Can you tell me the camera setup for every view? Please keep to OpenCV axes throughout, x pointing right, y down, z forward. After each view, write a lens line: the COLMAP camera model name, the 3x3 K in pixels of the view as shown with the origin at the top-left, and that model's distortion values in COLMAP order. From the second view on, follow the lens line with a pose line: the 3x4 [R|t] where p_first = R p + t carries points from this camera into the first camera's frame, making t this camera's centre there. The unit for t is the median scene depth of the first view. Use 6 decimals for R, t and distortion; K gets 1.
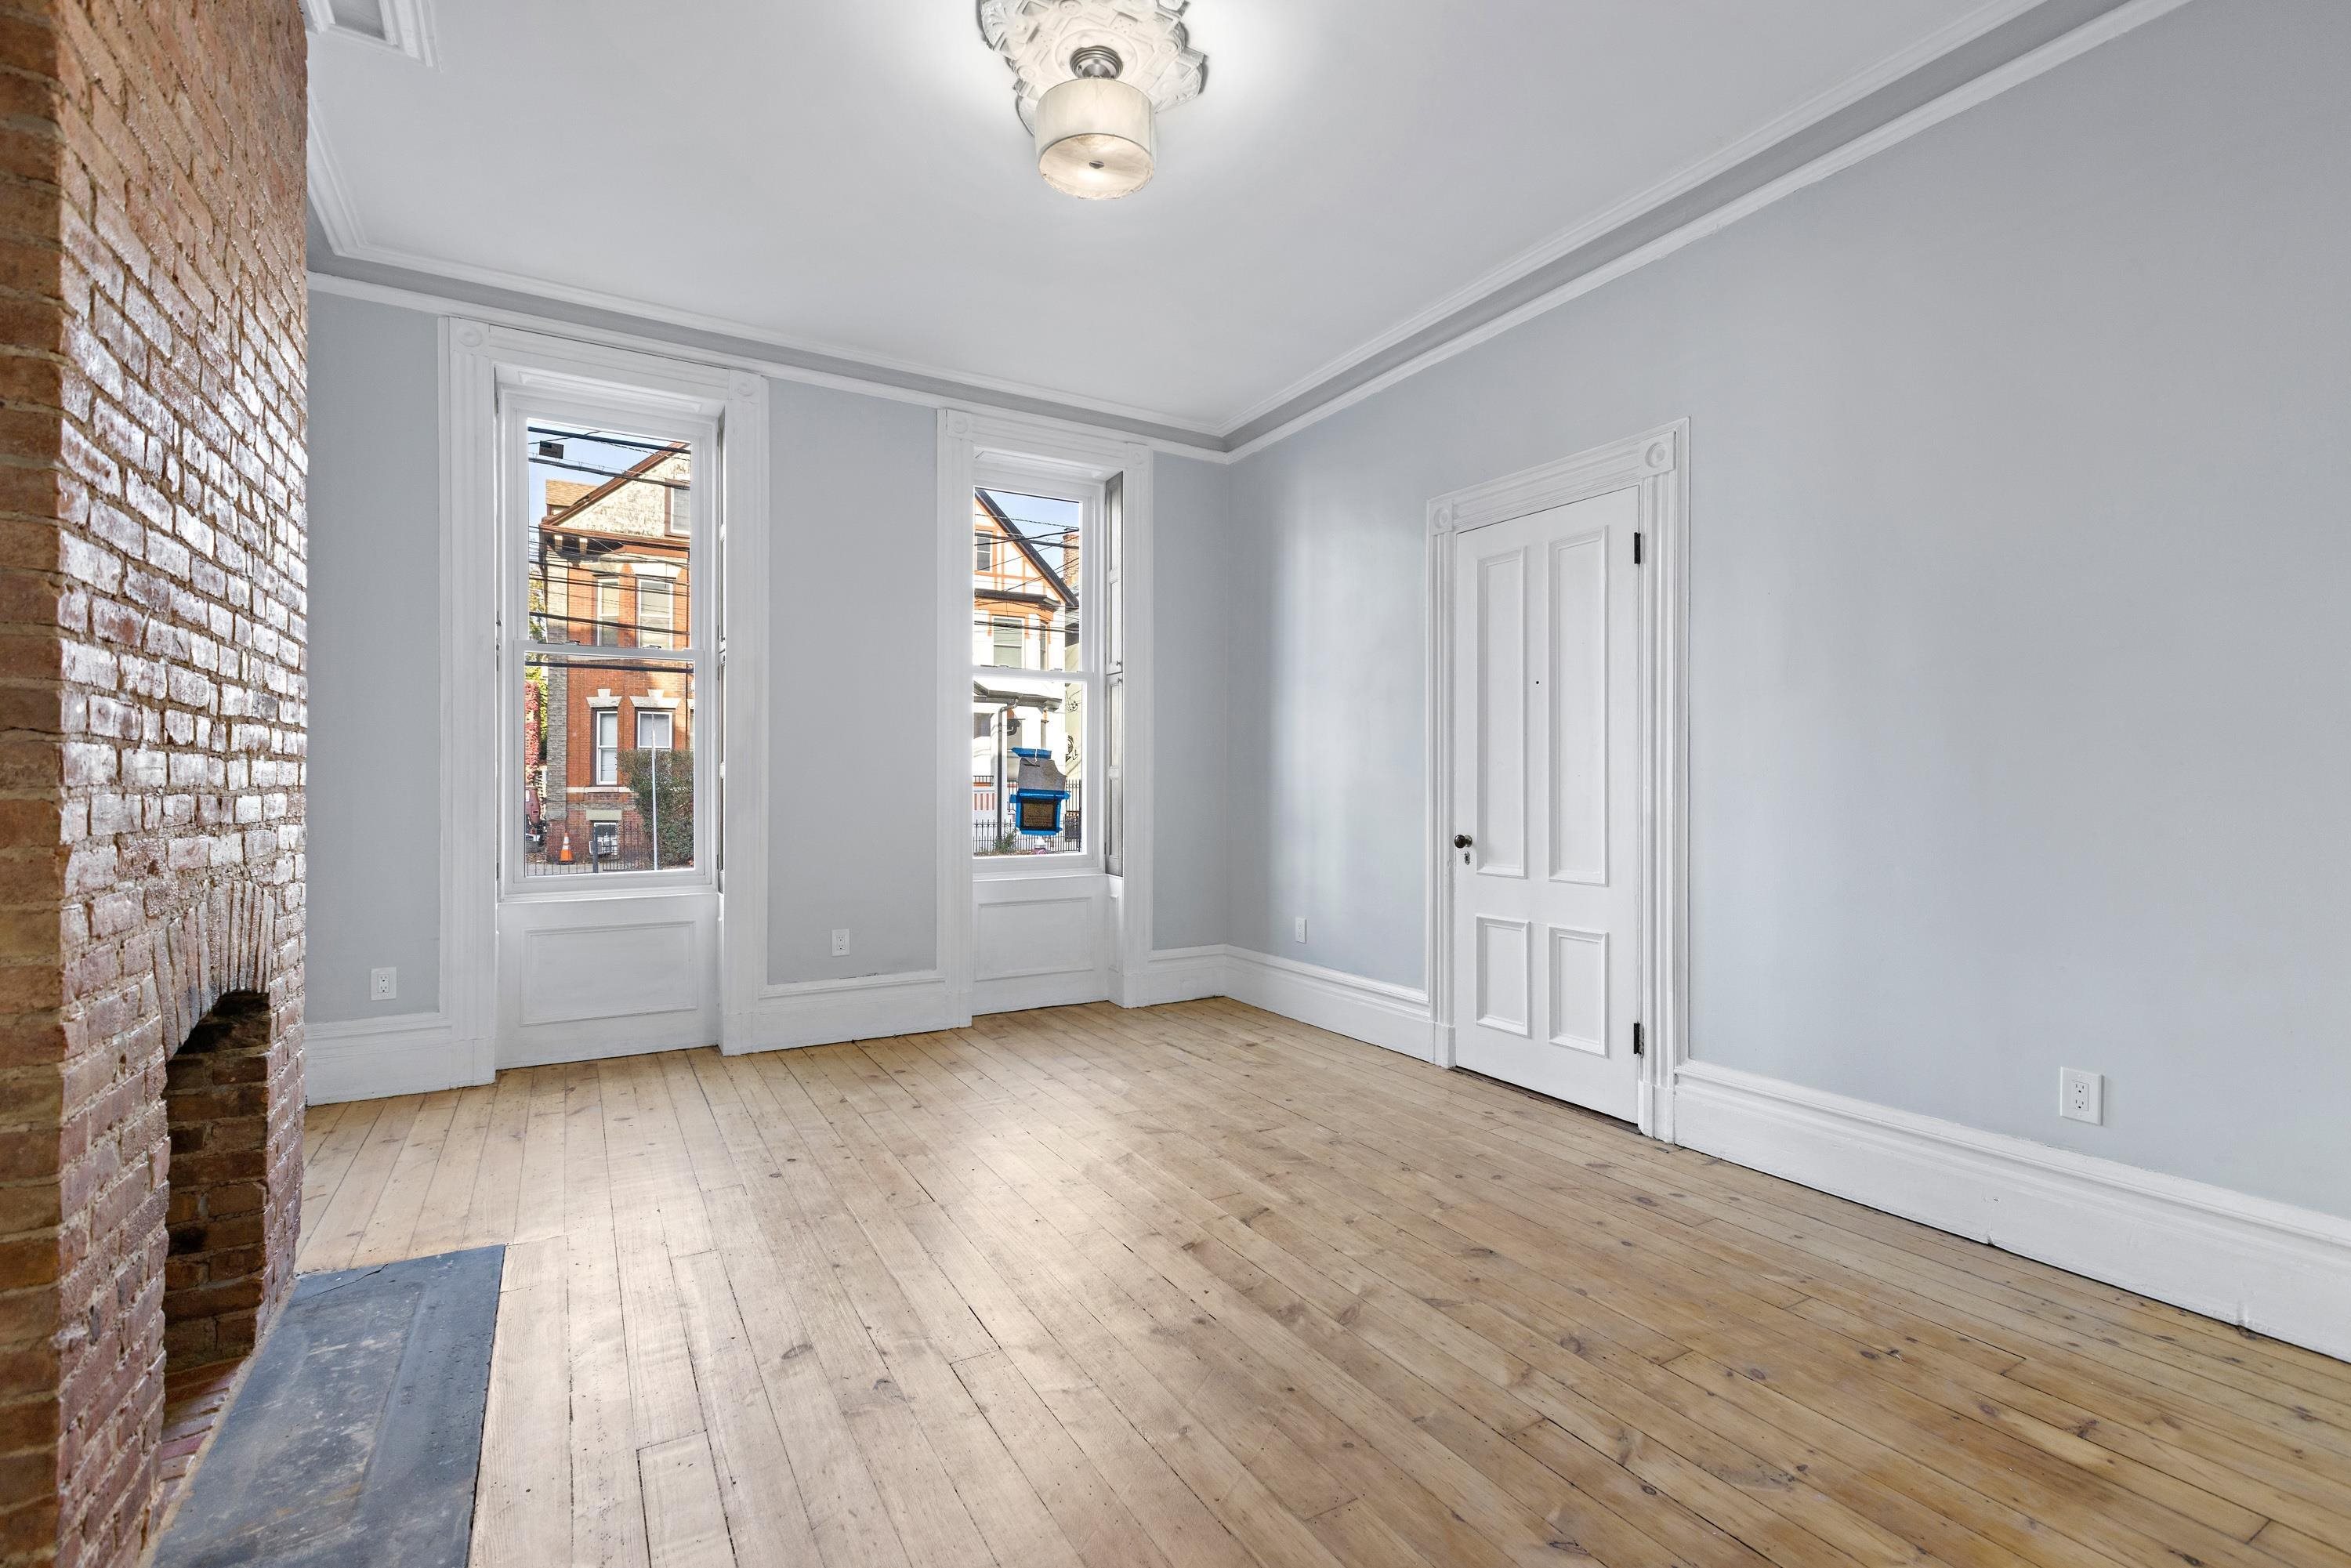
lens RADIAL K [[1068.8, 0, 1184.2], [0, 1068.8, 786.3], [0, 0, 1]] dist [0.004407, -0.000712]
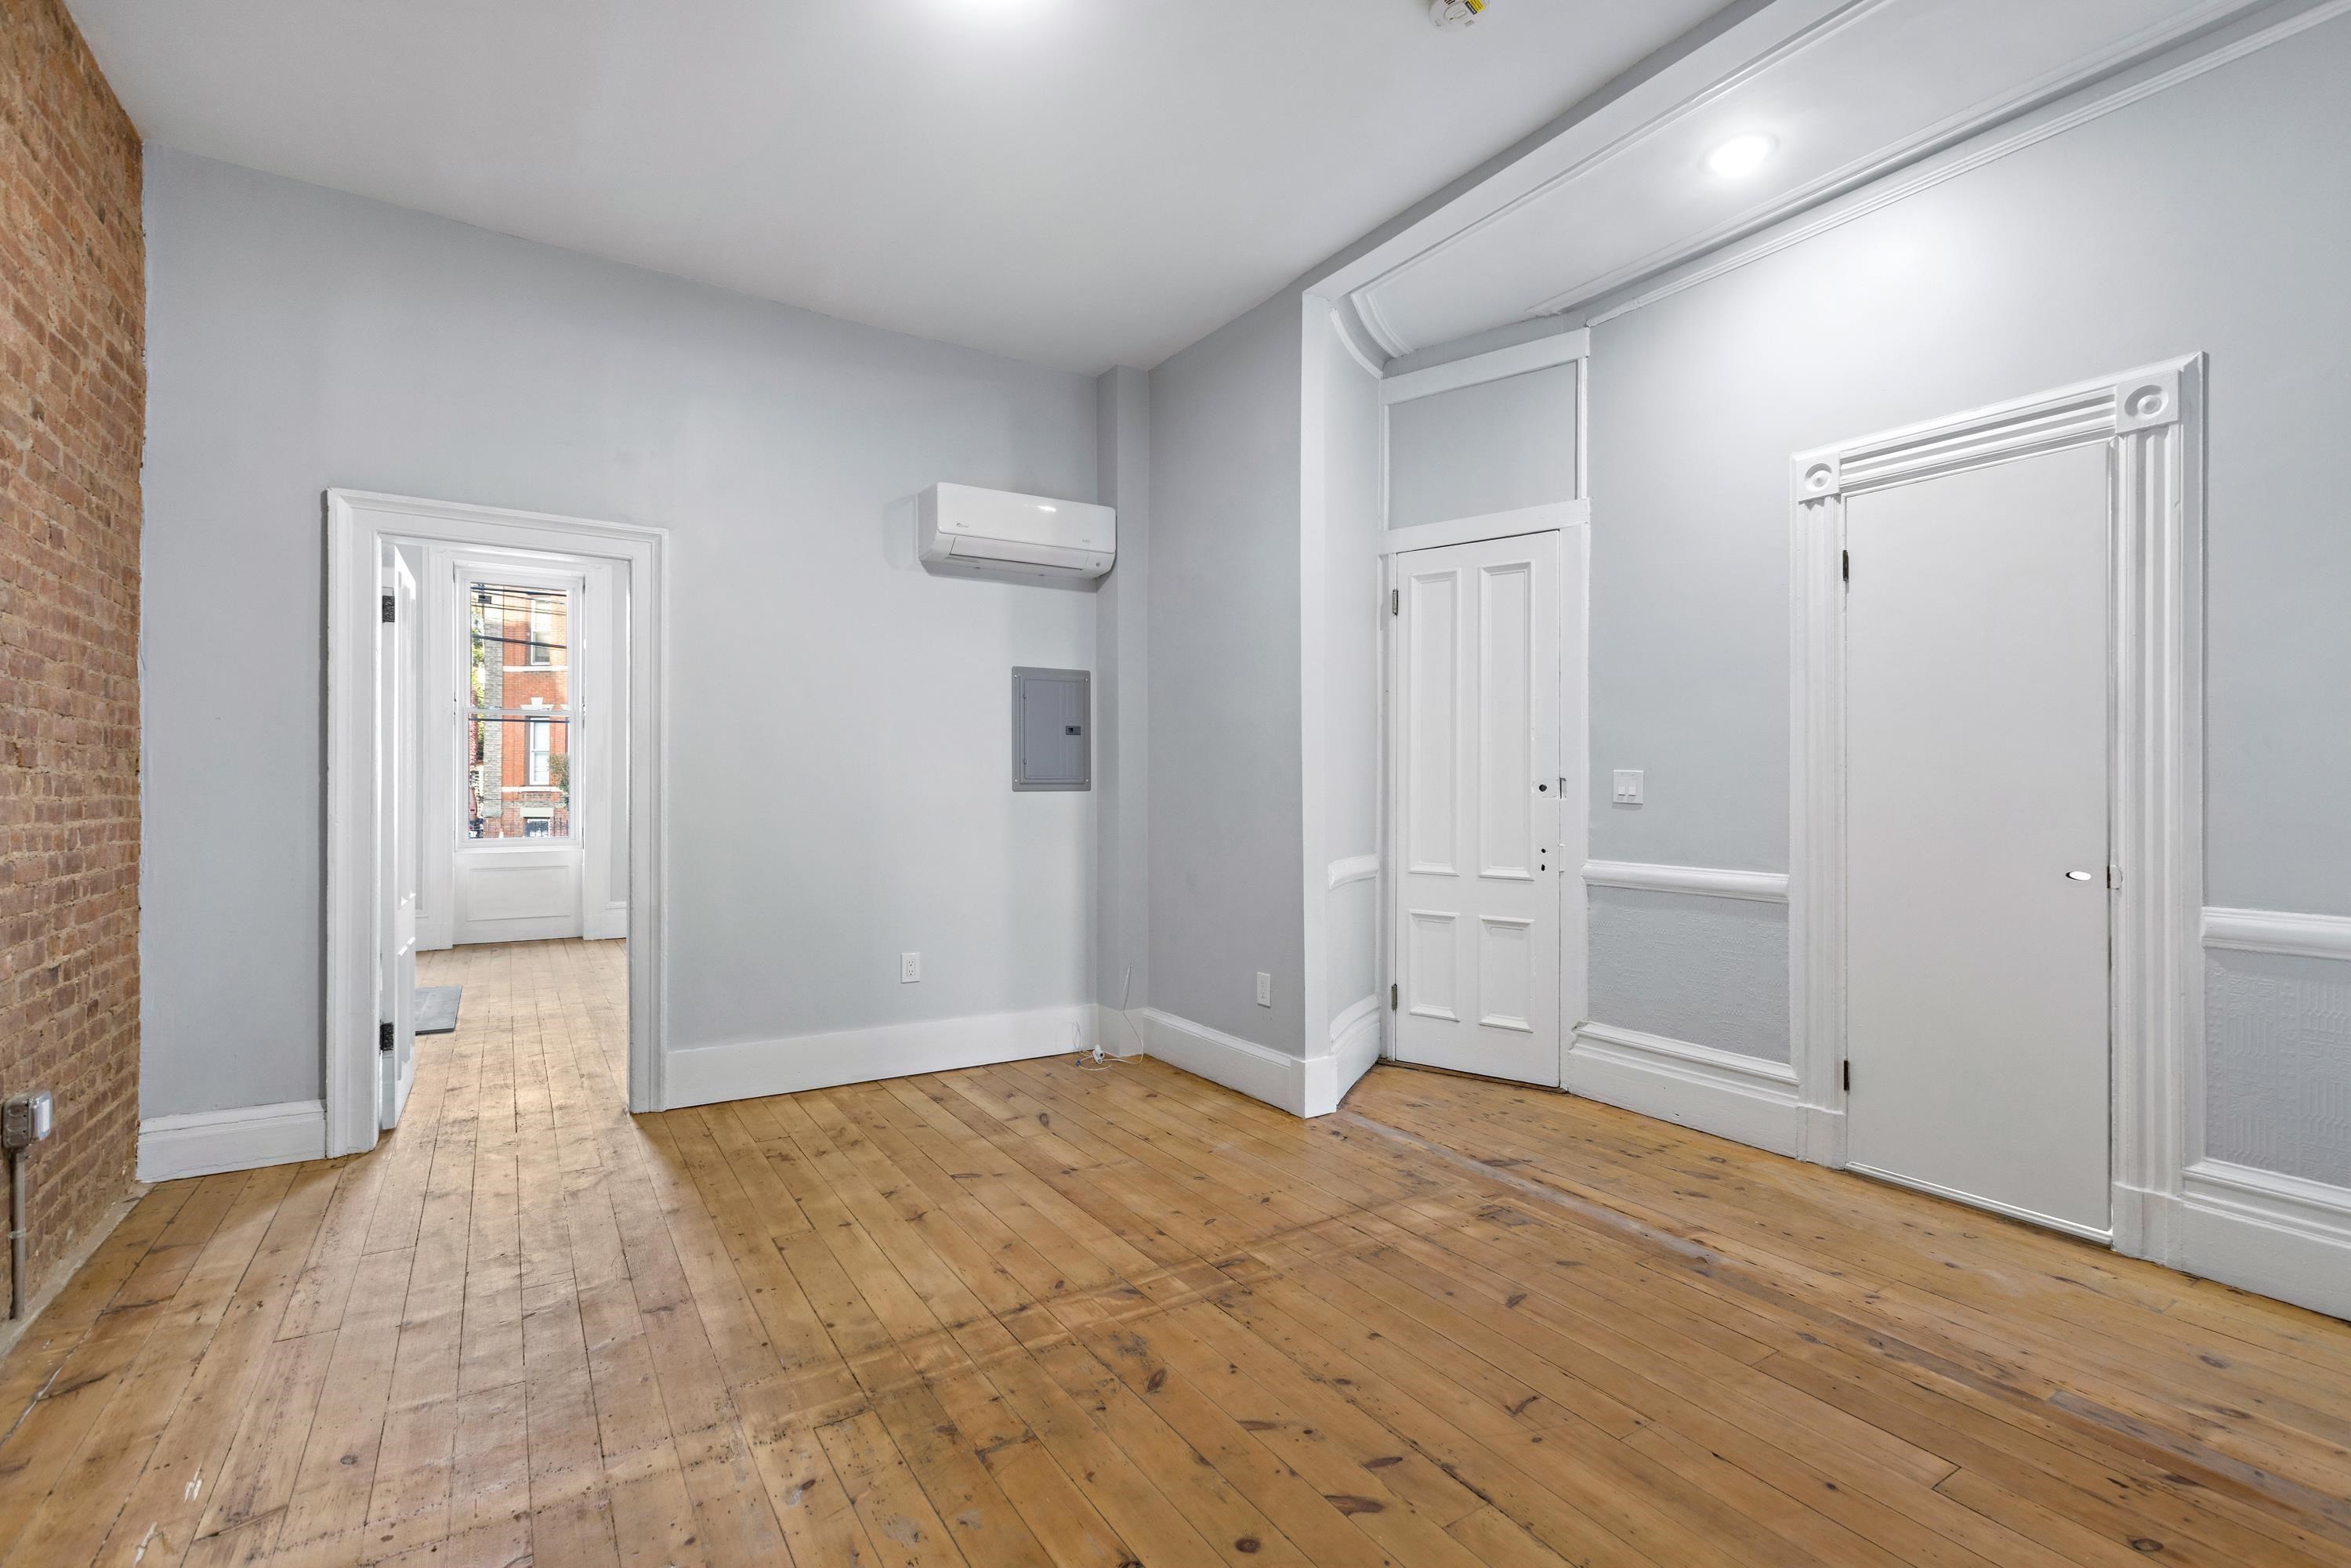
lens RADIAL K [[1068.8, 0, 1184.8], [0, 1068.8, 781.5], [0, 0, 1]] dist [0.004407, -0.000712]
pose [[0.999101, 0.001394, 0.042359, 0.801957], [-0.001213, 0.999990, -0.004310, -0.007760], [-0.042364, 0.004254, 0.999093, -1.337709]]
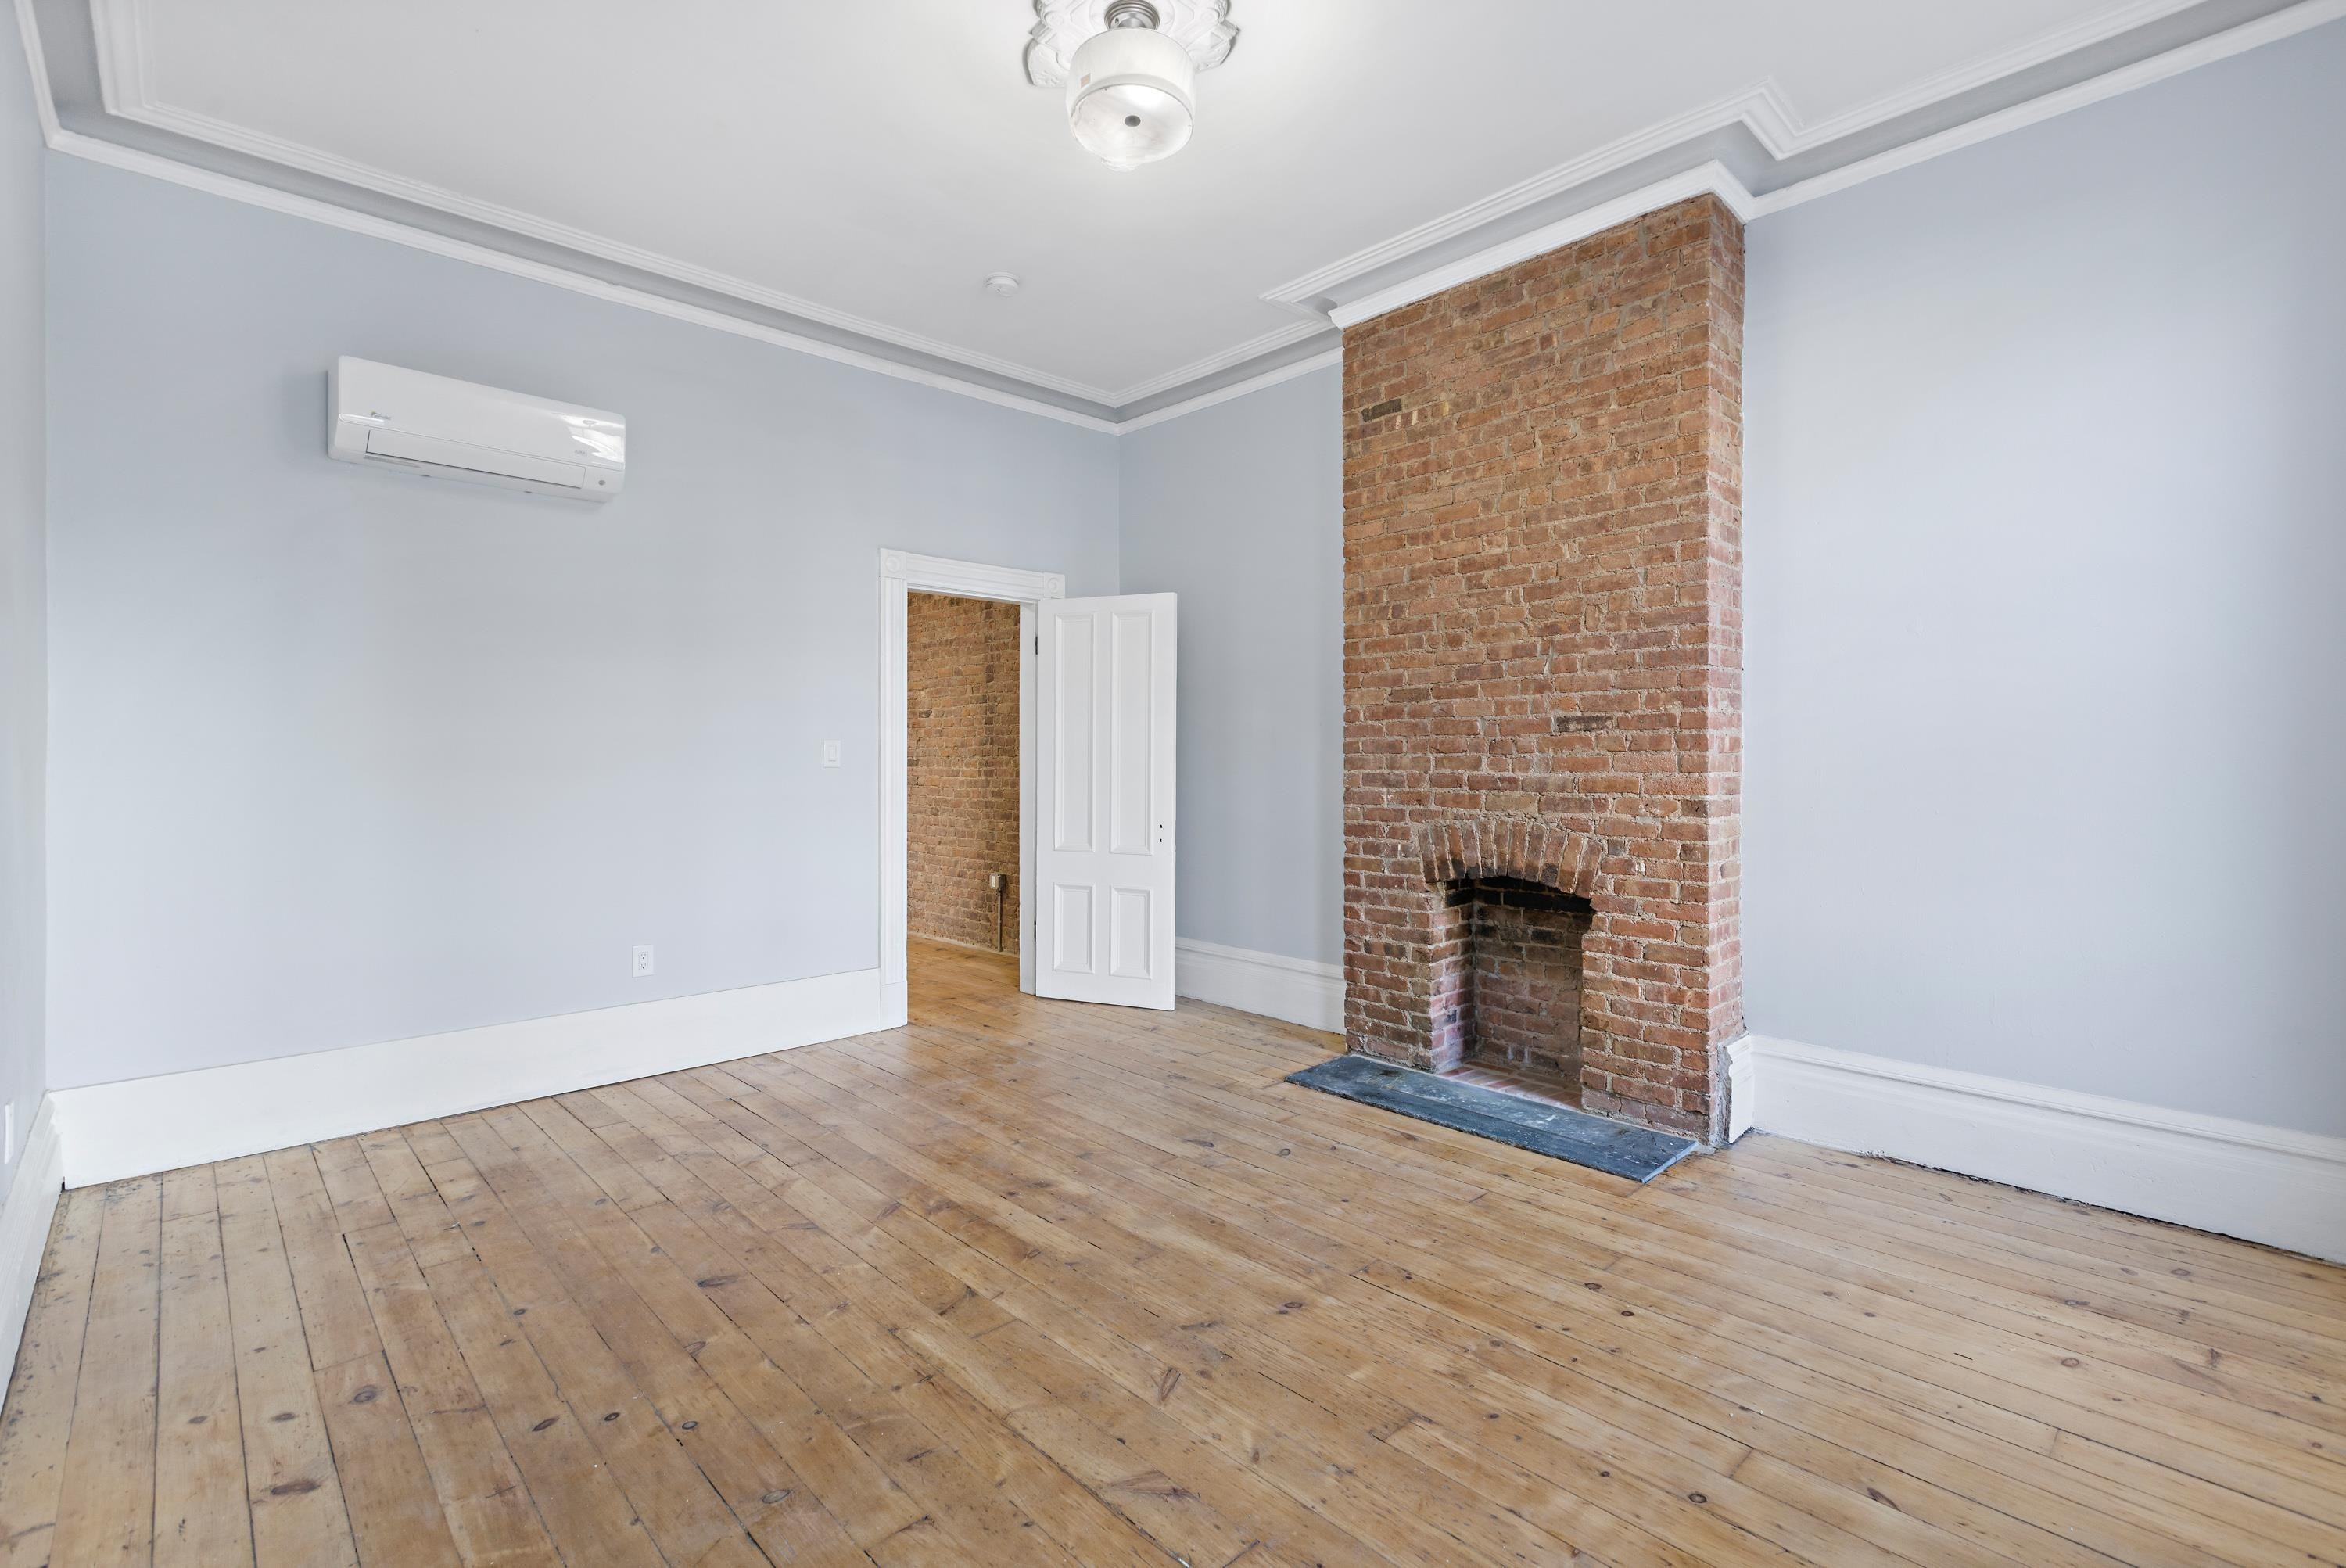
lens RADIAL K [[1066.6, 0, 1177.8], [0, 1066.6, 765.2], [0, 0, 1]] dist [0.004407, -0.000712]
pose [[-0.976264, 0.000932, -0.216584, 0.072080], [0.000328, 0.999996, 0.002823, -0.010412], [0.216586, 0.002685, -0.976260, 1.660960]]
